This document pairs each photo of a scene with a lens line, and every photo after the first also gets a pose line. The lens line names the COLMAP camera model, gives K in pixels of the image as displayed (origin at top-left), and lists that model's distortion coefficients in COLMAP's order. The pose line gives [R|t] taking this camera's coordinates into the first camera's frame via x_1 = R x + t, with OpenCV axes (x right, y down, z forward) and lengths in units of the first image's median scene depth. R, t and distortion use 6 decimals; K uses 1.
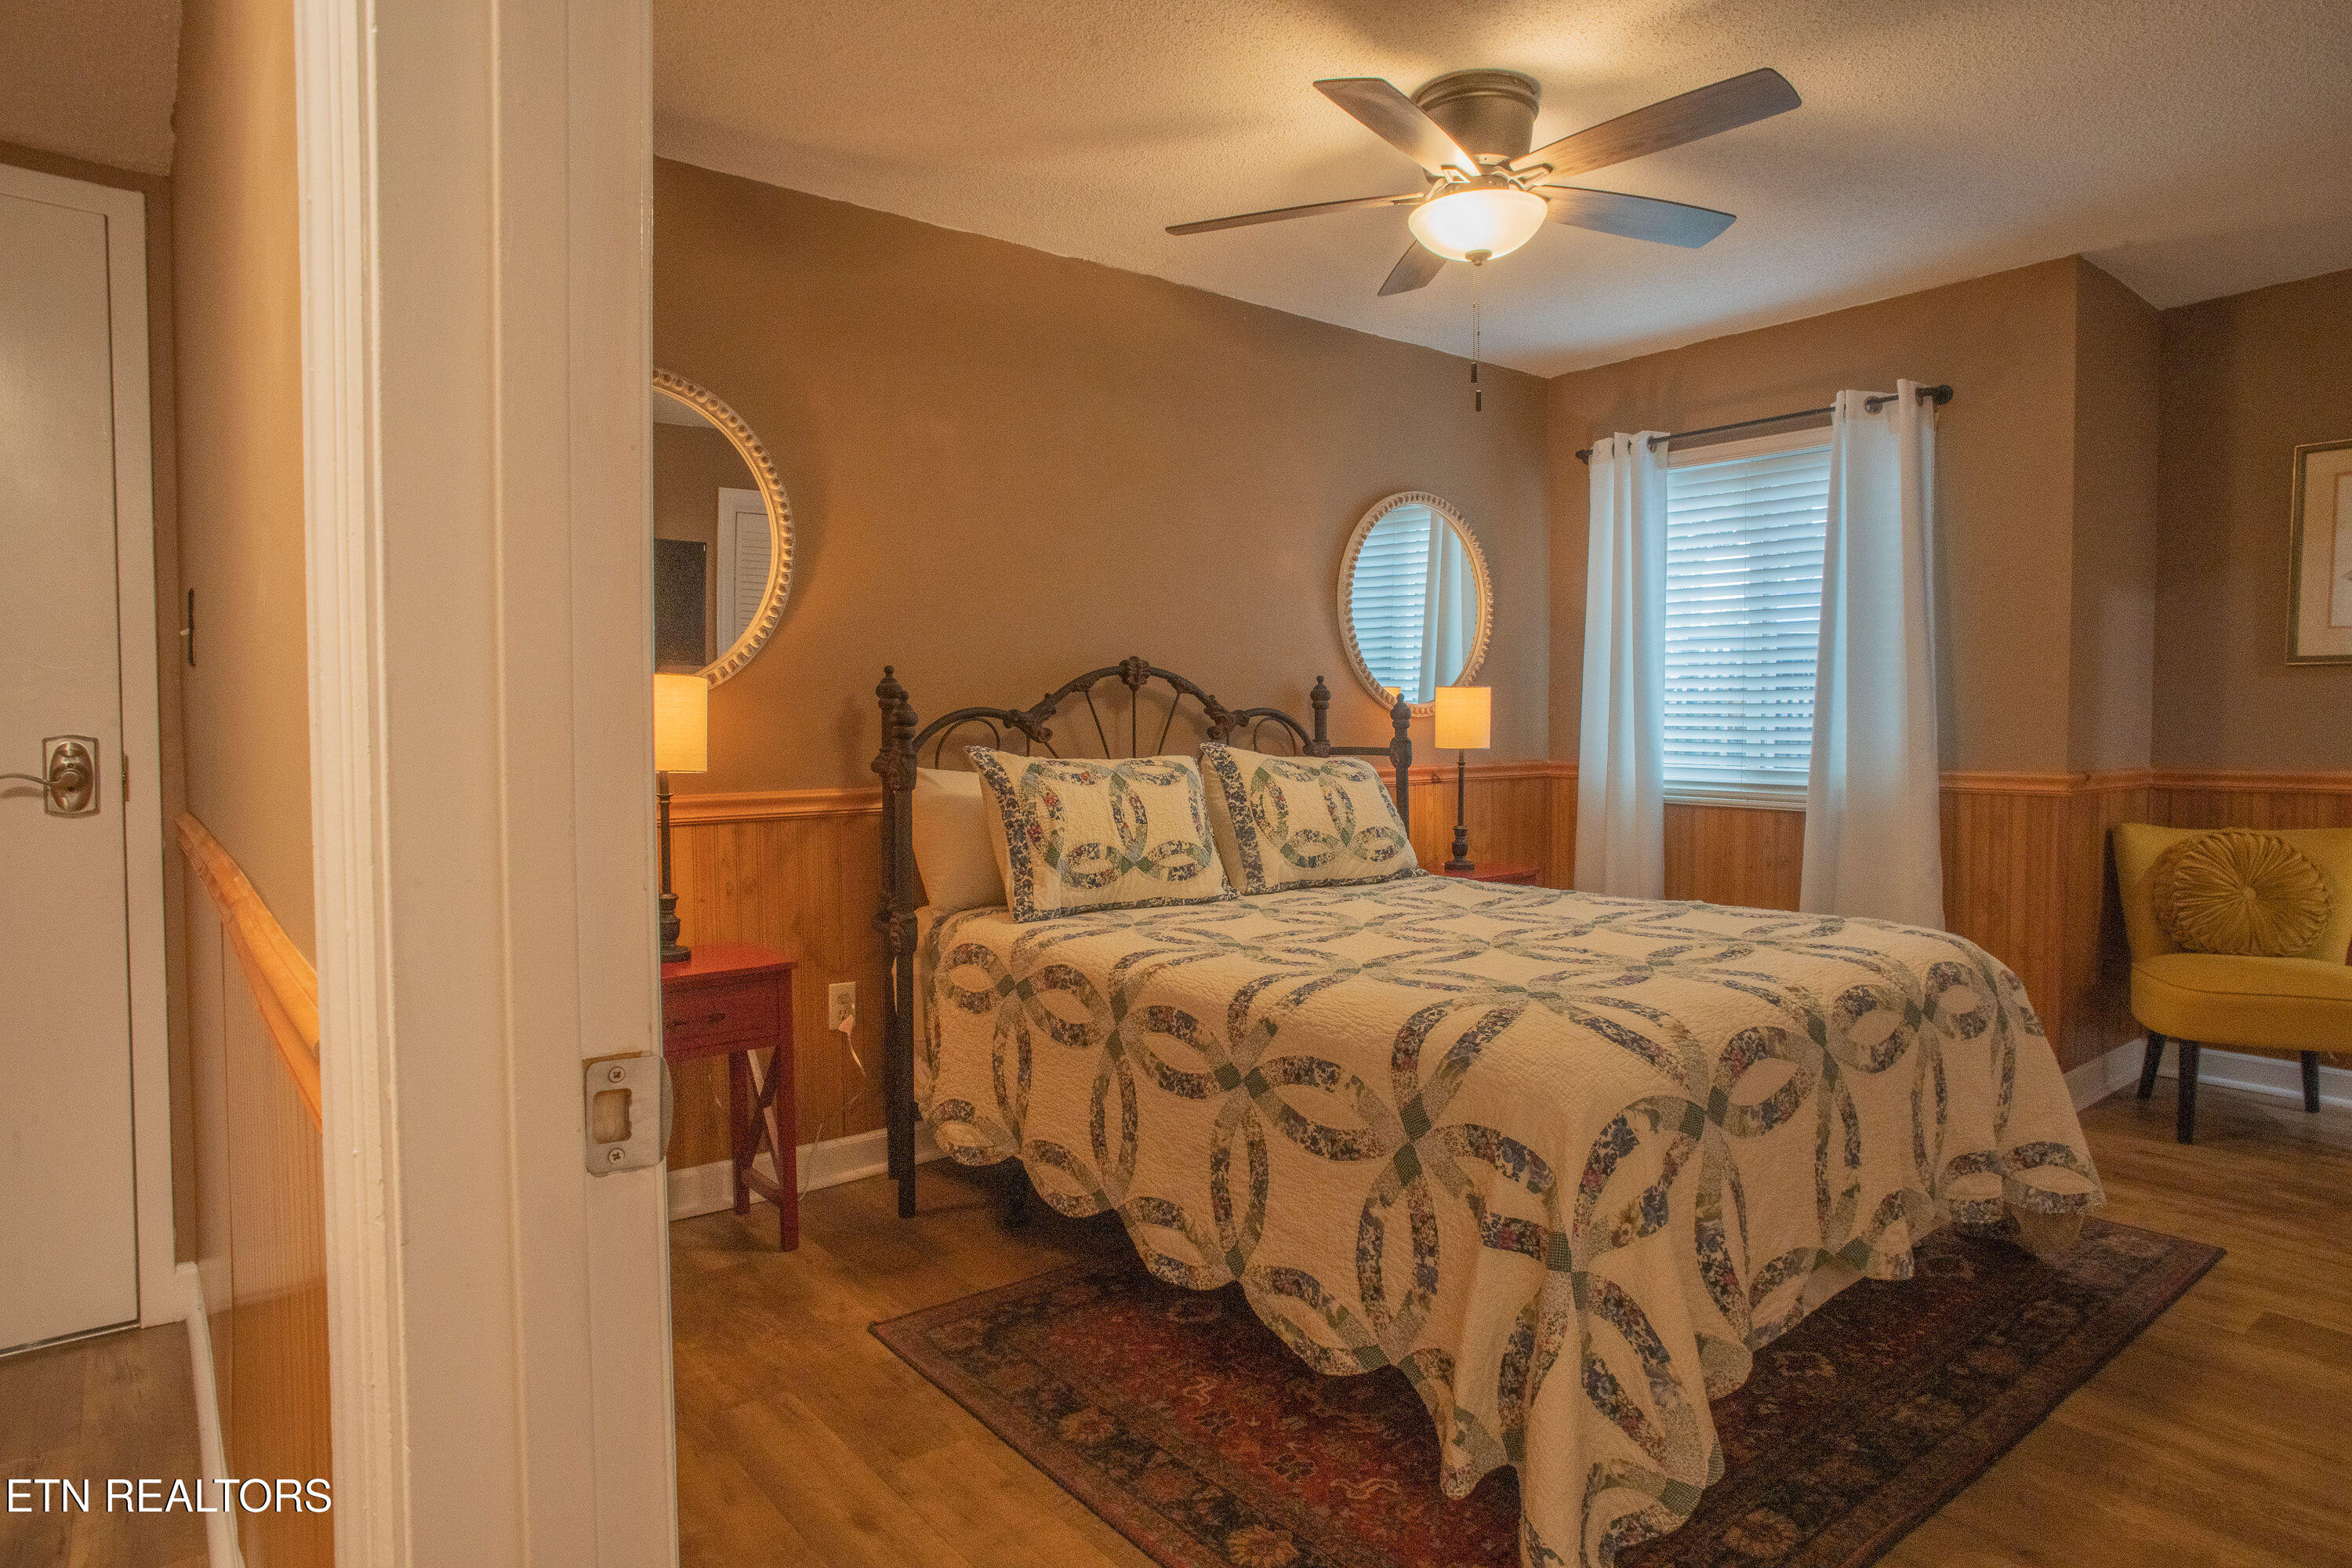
lens RADIAL K [[1408.7, 0, 1176.1], [0, 1408.7, 778.7], [0, 0, 1]] dist [-0.043134, 0.031216]
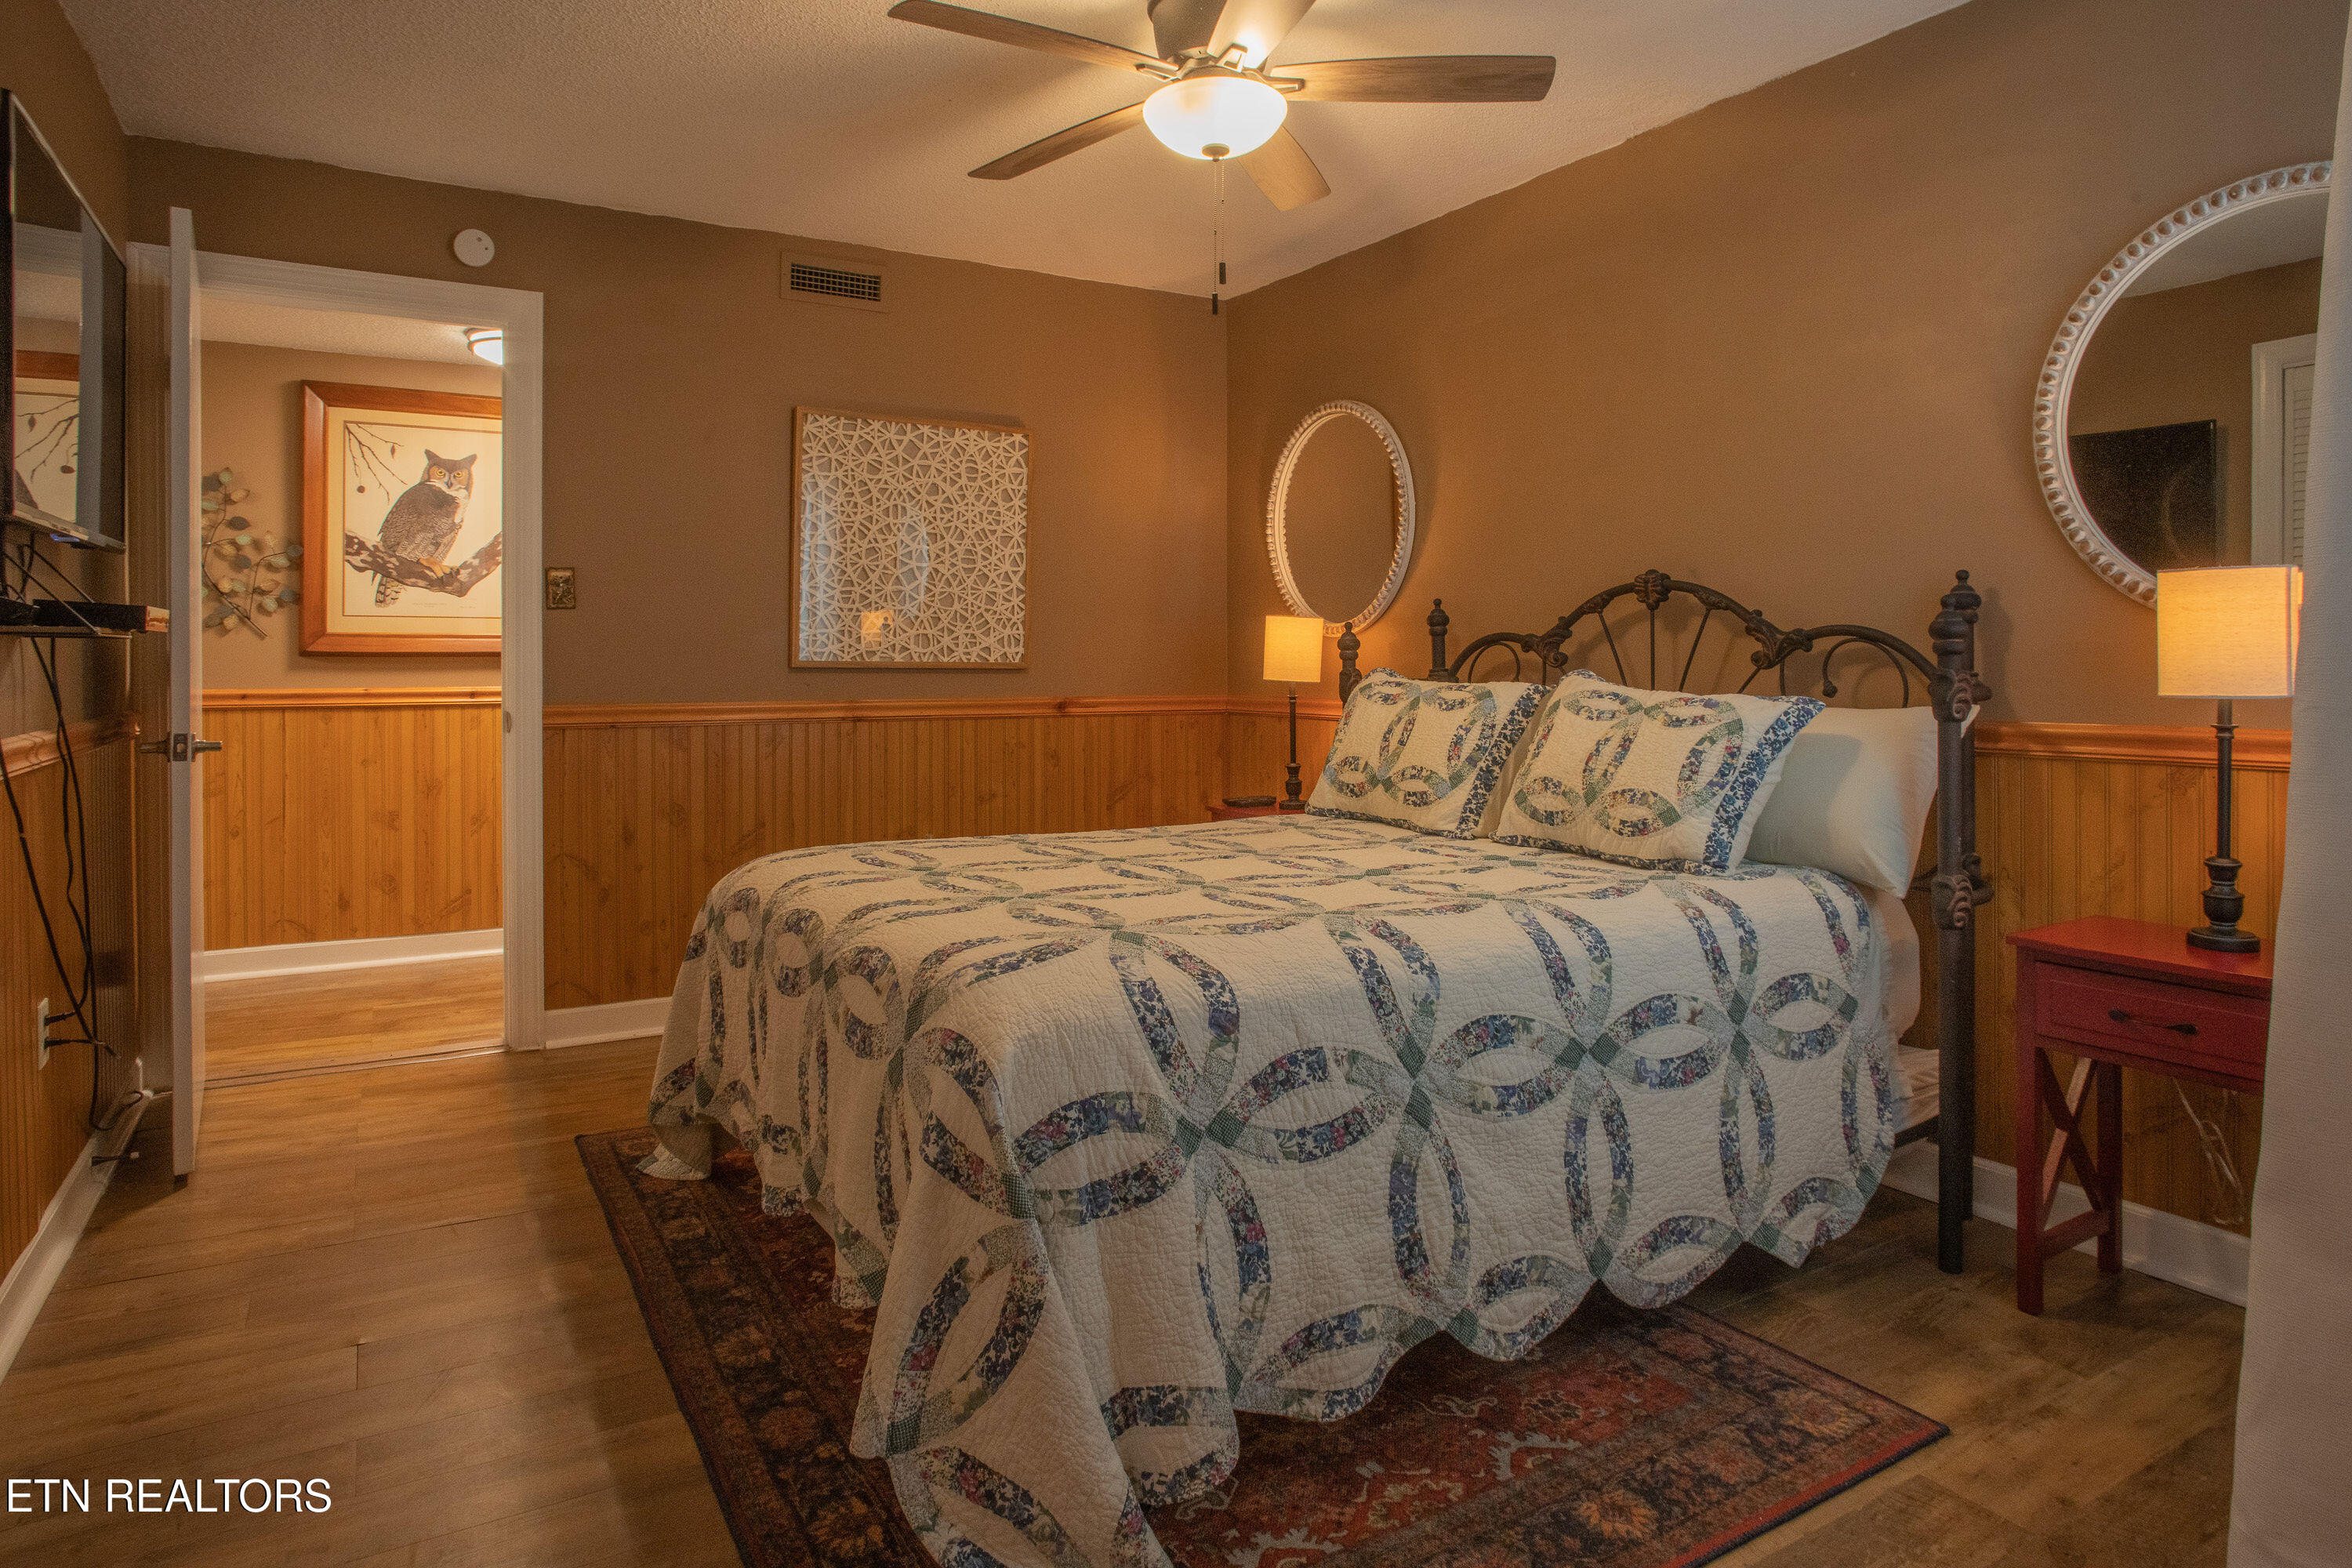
lens RADIAL K [[1408.7, 0, 1263.7], [0, 1408.7, 666.7], [0, 0, 1]] dist [-0.043134, 0.031216]
pose [[-0.115241, 0.015226, -0.993221, 0.995917], [-0.035681, 0.999174, 0.019457, -0.041383], [0.992696, 0.037681, -0.114603, 1.001229]]
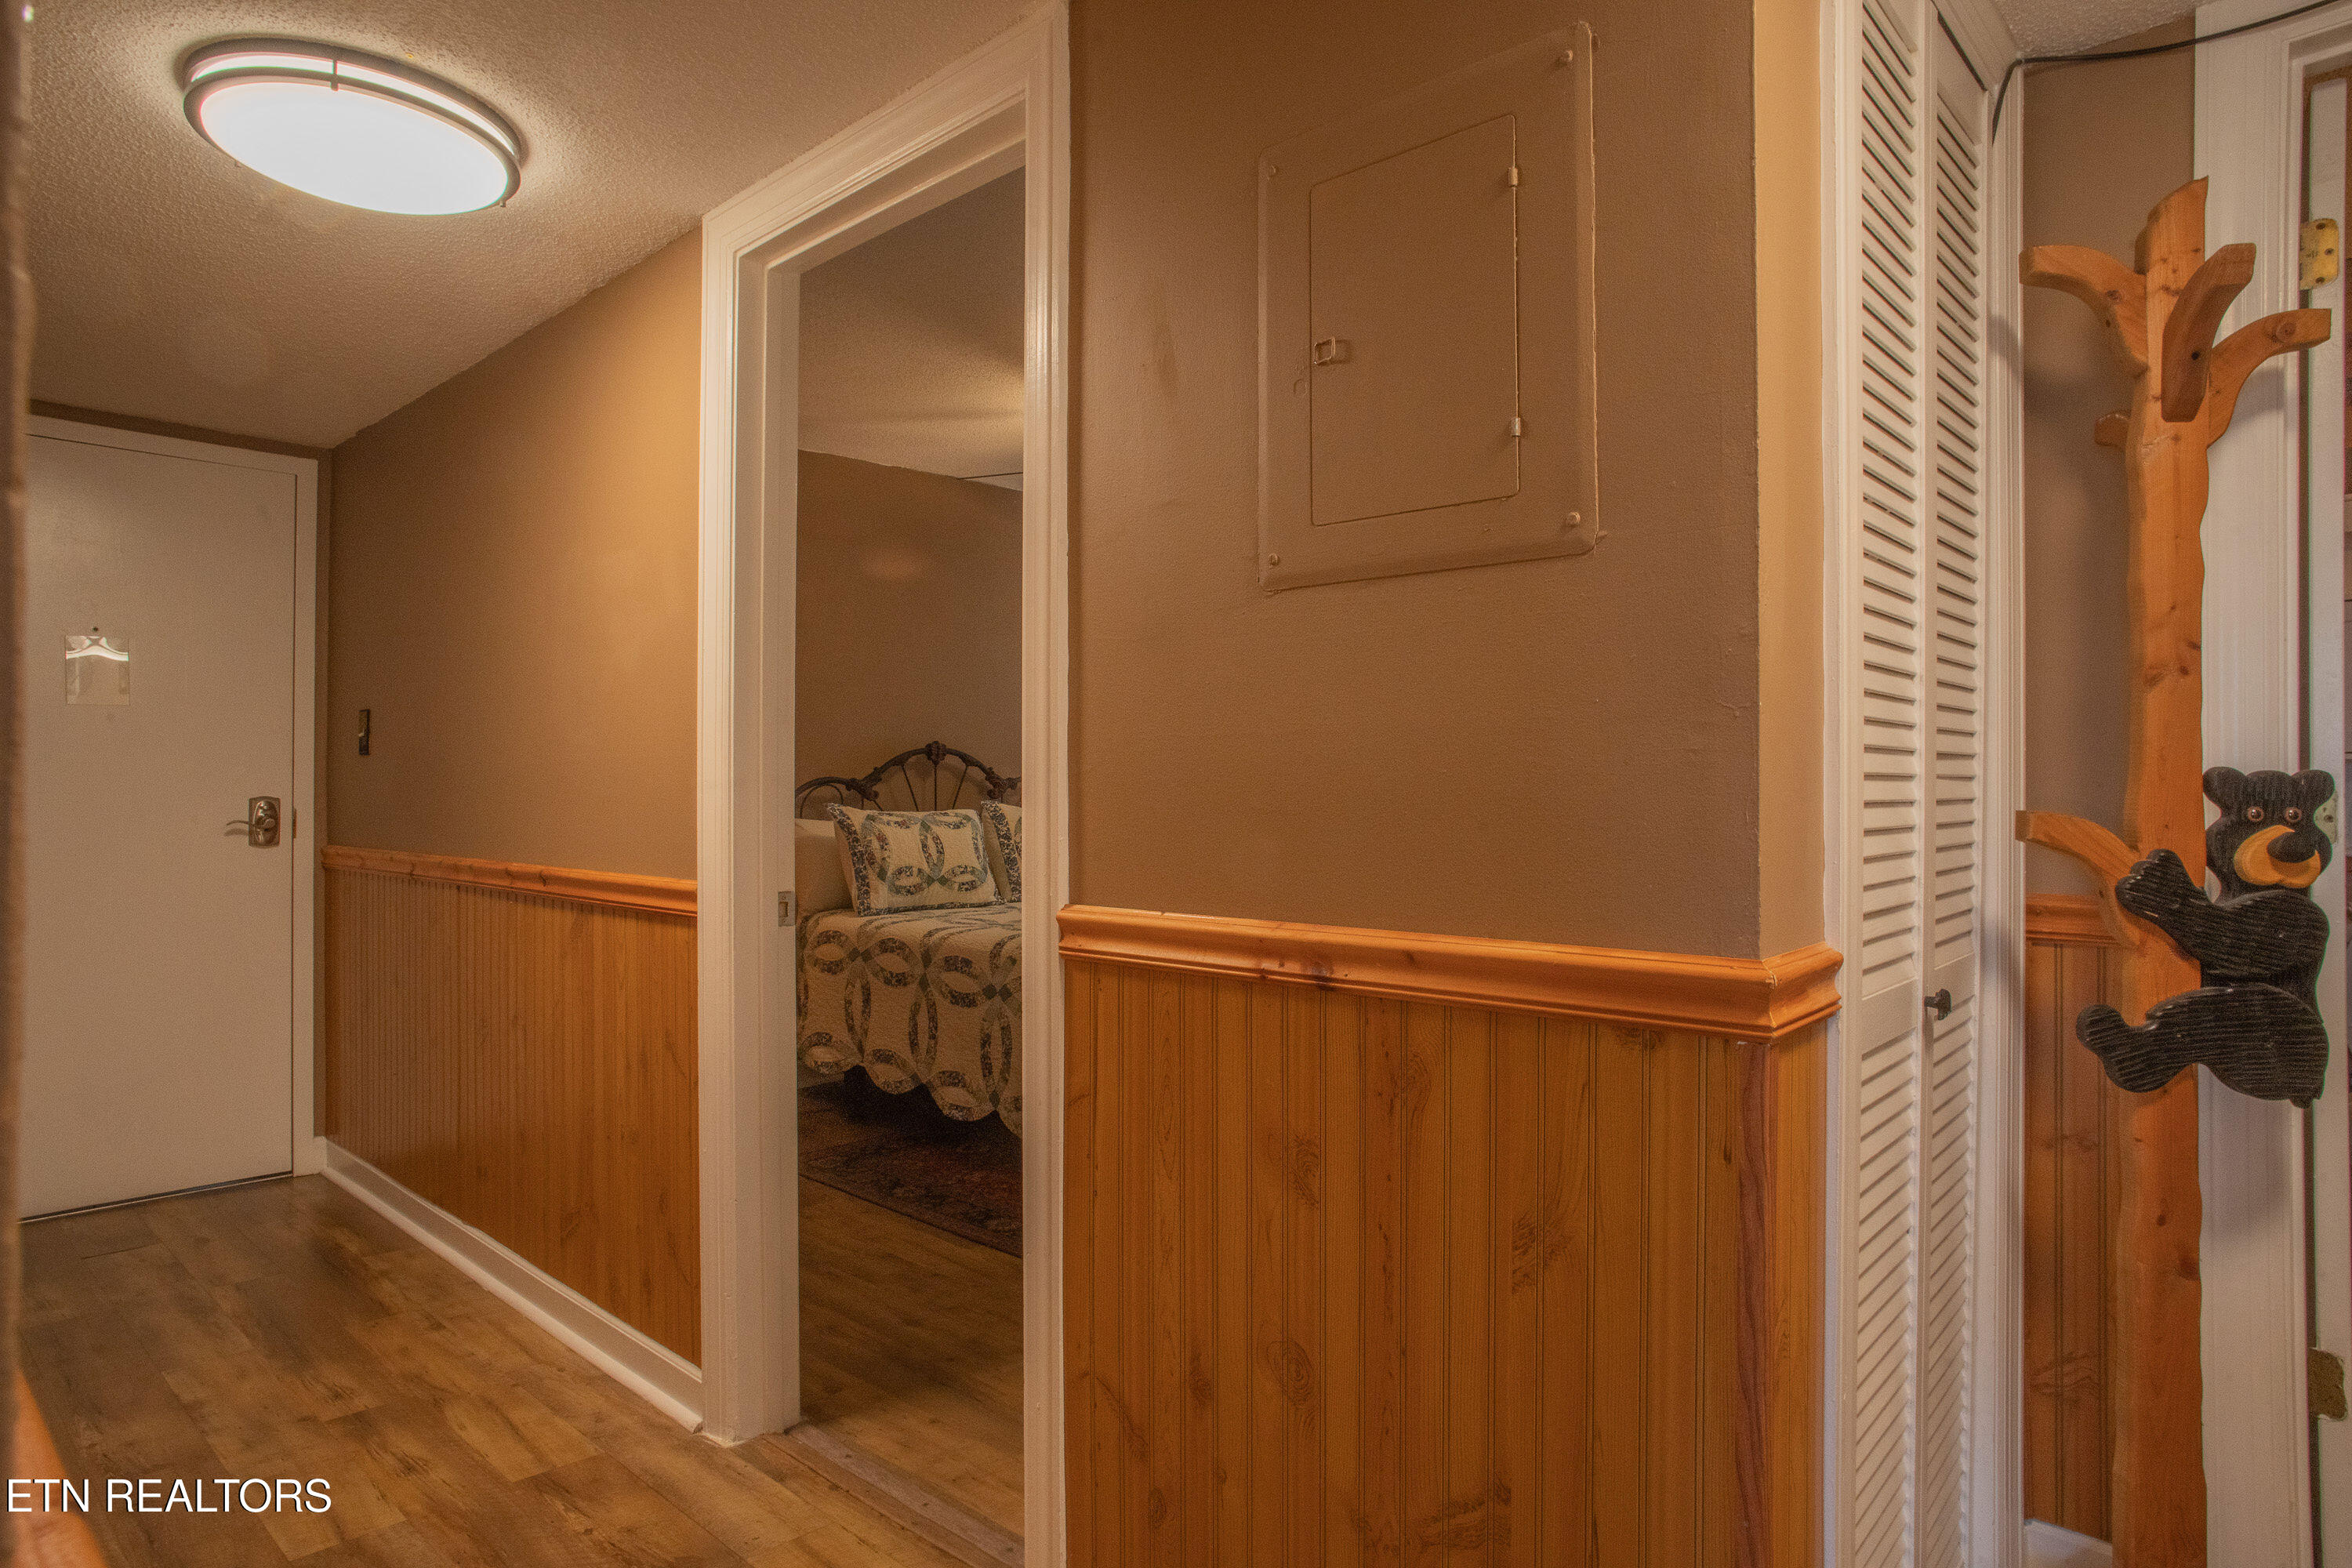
lens RADIAL K [[1362.3, 0, 1157.0], [0, 1362.3, 780.2], [0, 0, 1]] dist [-0.049257, 0.012881]
pose [[0.991314, 0.000983, 0.131513, 0.013741], [0.004248, 0.999211, -0.039489, 0.011223], [-0.131448, 0.039705, 0.990528, -0.486642]]
